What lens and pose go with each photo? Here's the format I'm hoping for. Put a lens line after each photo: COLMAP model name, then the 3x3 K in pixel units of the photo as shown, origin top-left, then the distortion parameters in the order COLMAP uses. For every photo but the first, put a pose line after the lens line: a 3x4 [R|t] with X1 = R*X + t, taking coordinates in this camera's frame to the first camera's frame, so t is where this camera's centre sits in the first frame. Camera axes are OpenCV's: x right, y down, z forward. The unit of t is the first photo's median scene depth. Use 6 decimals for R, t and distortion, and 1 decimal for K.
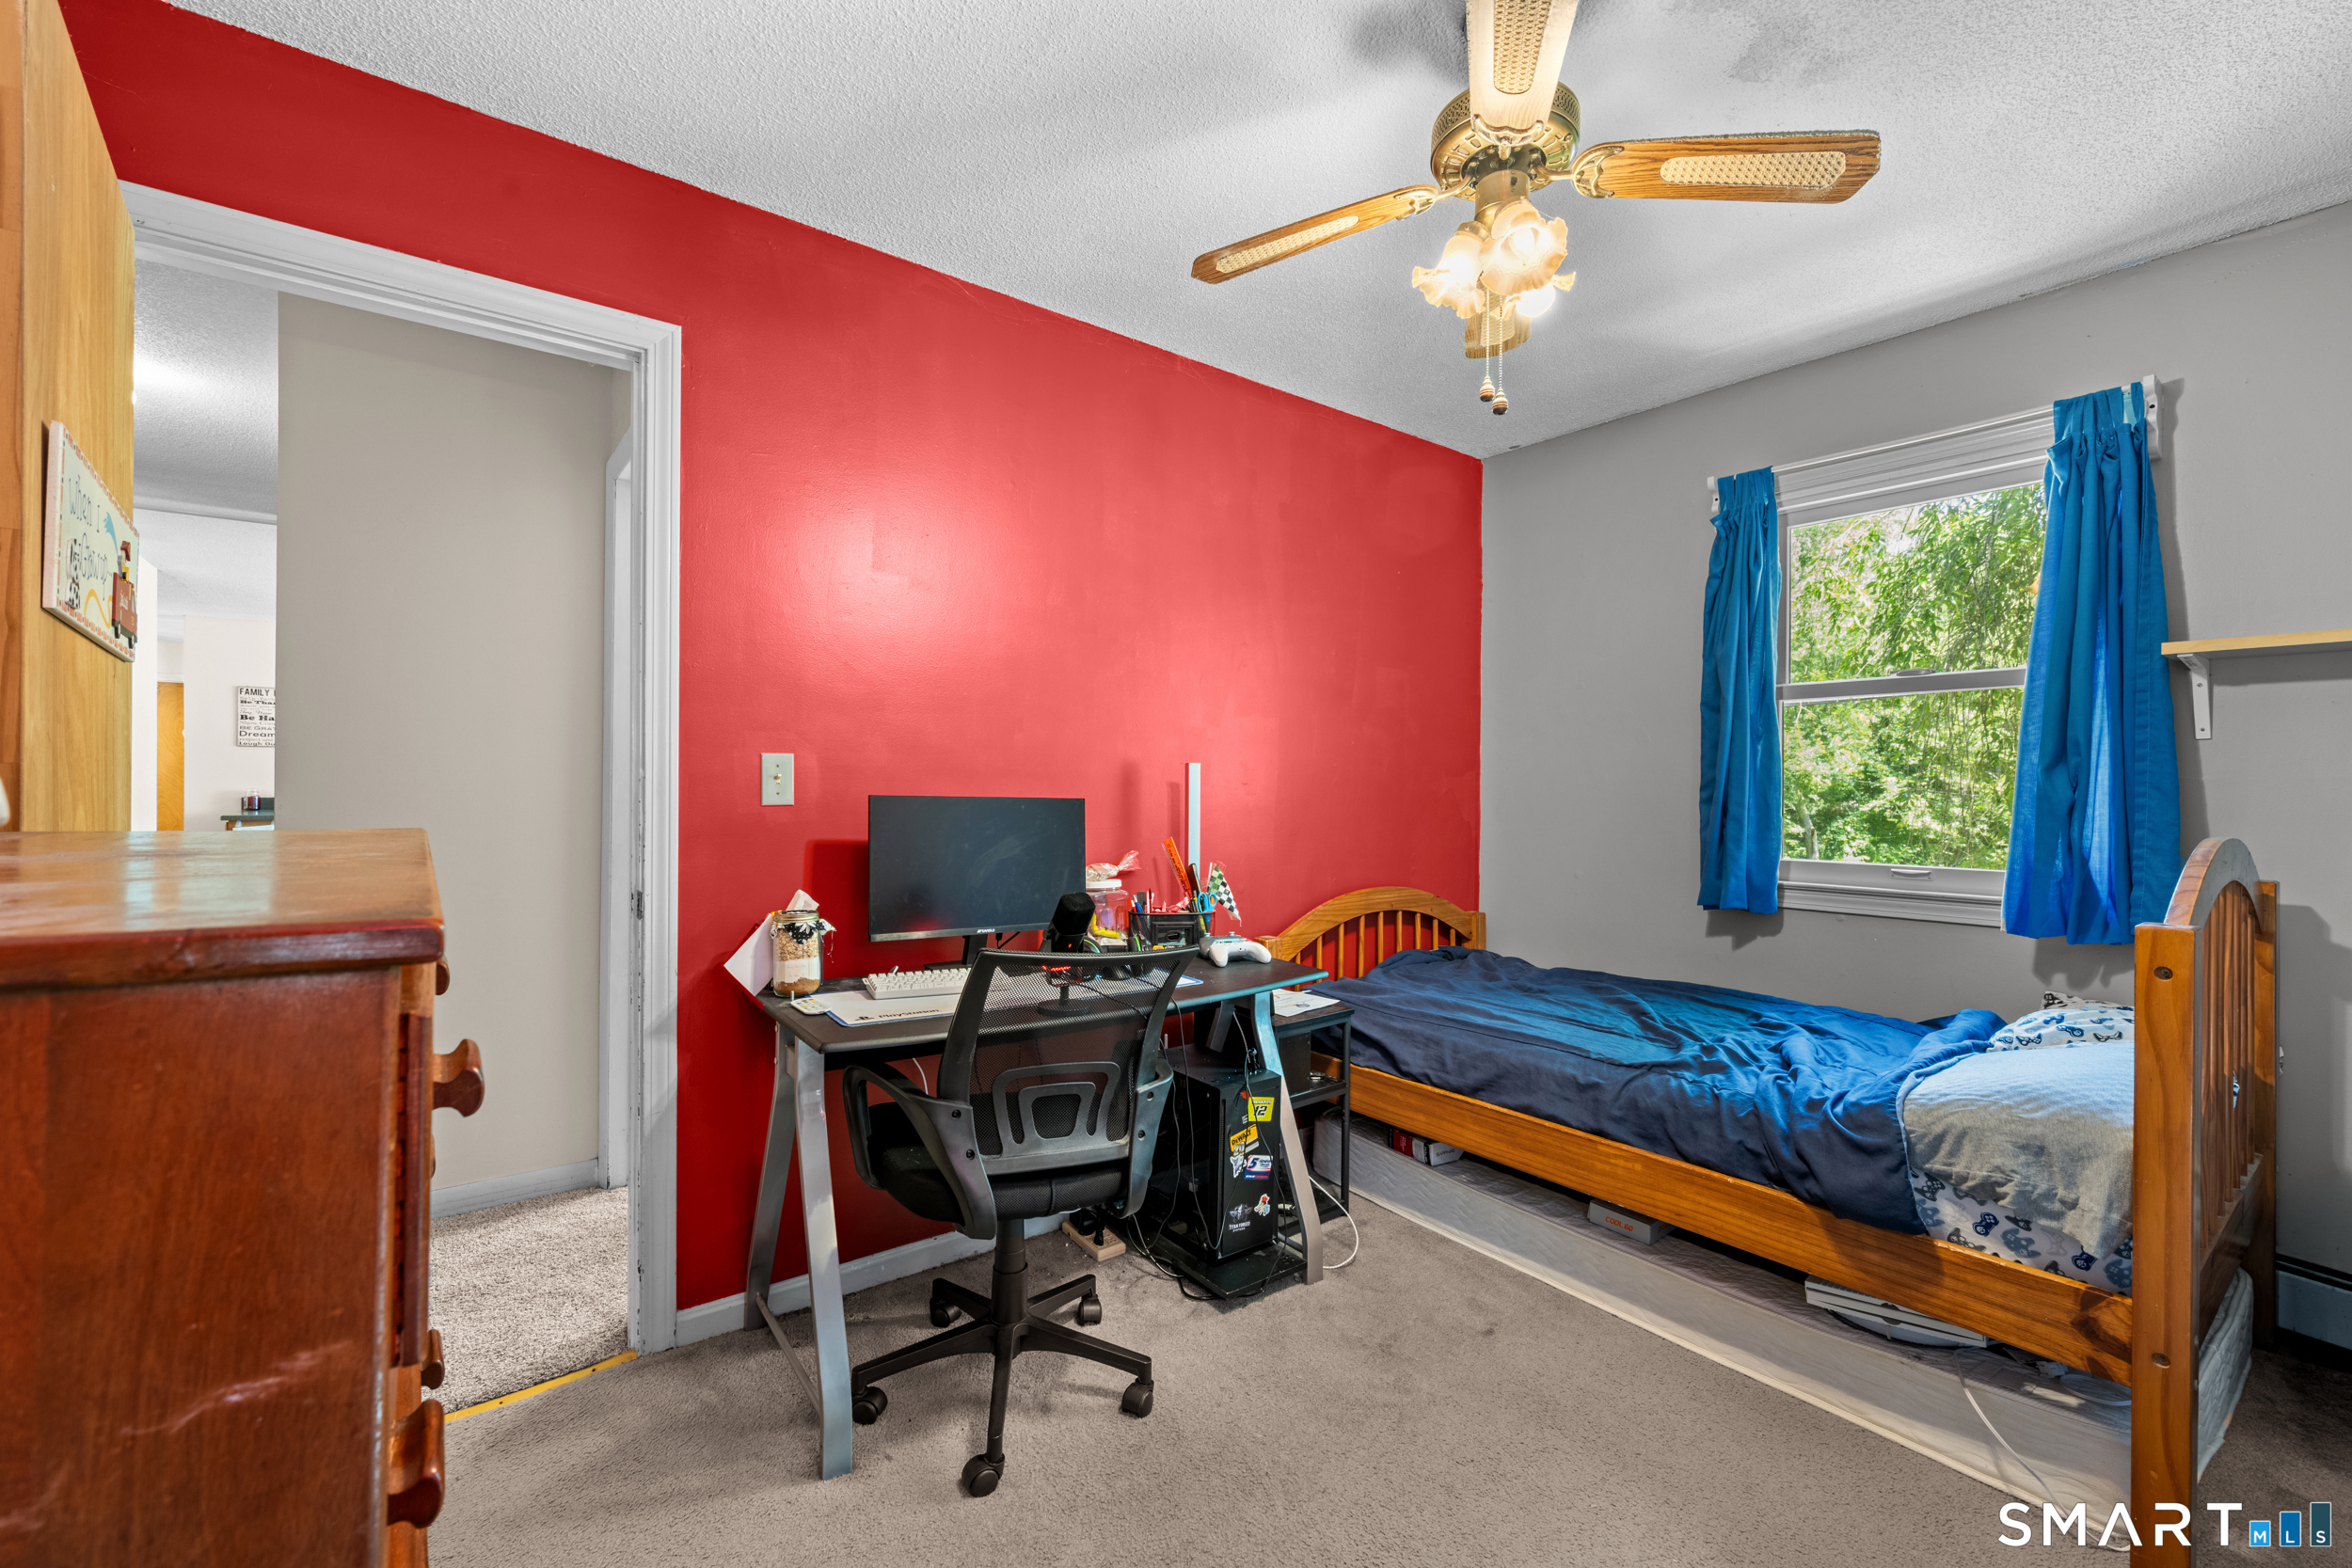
lens RADIAL K [[1017.5, 0, 1187.8], [0, 1017.5, 770.9], [0, 0, 1]] dist [-0.001622, -0.000255]
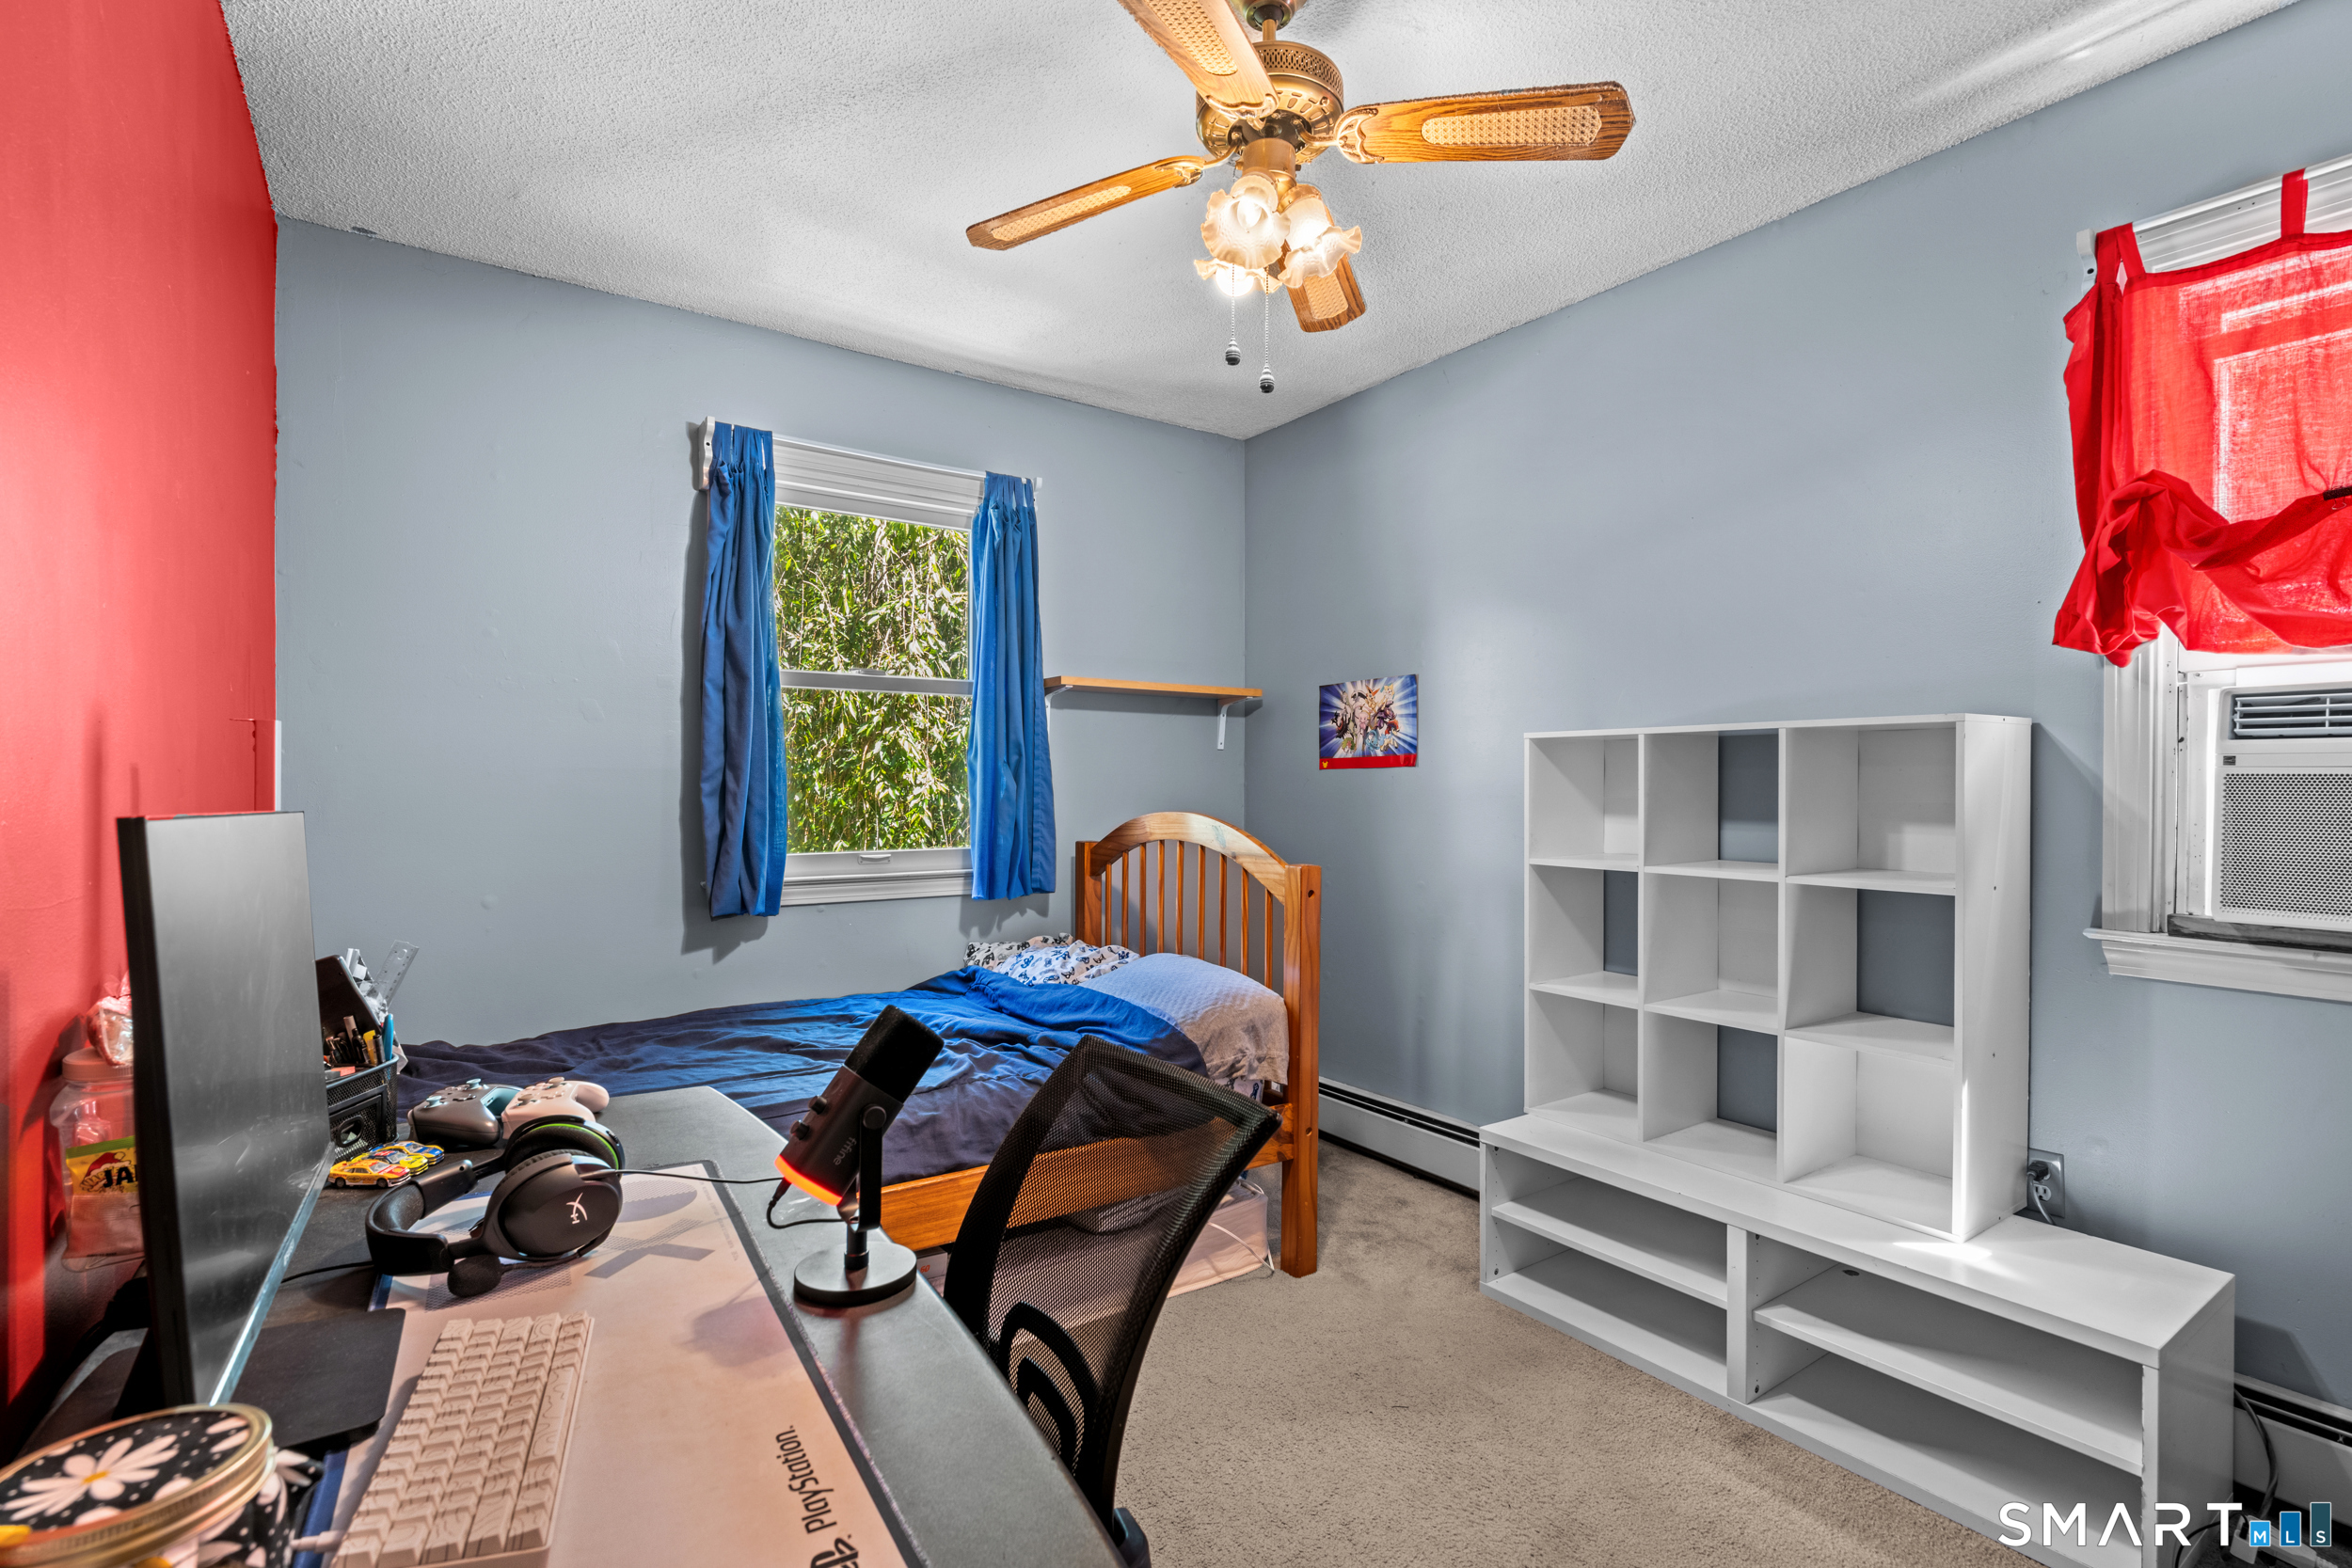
lens RADIAL K [[1068.4, 0, 1176.0], [0, 1068.4, 784.0], [0, 0, 1]] dist [0.000116, 0.000035]
pose [[0.046580, -0.006063, 0.998896, -0.470486], [-0.009632, 0.999932, 0.006519, 0.014437], [-0.998868, -0.009925, 0.046519, 0.715692]]
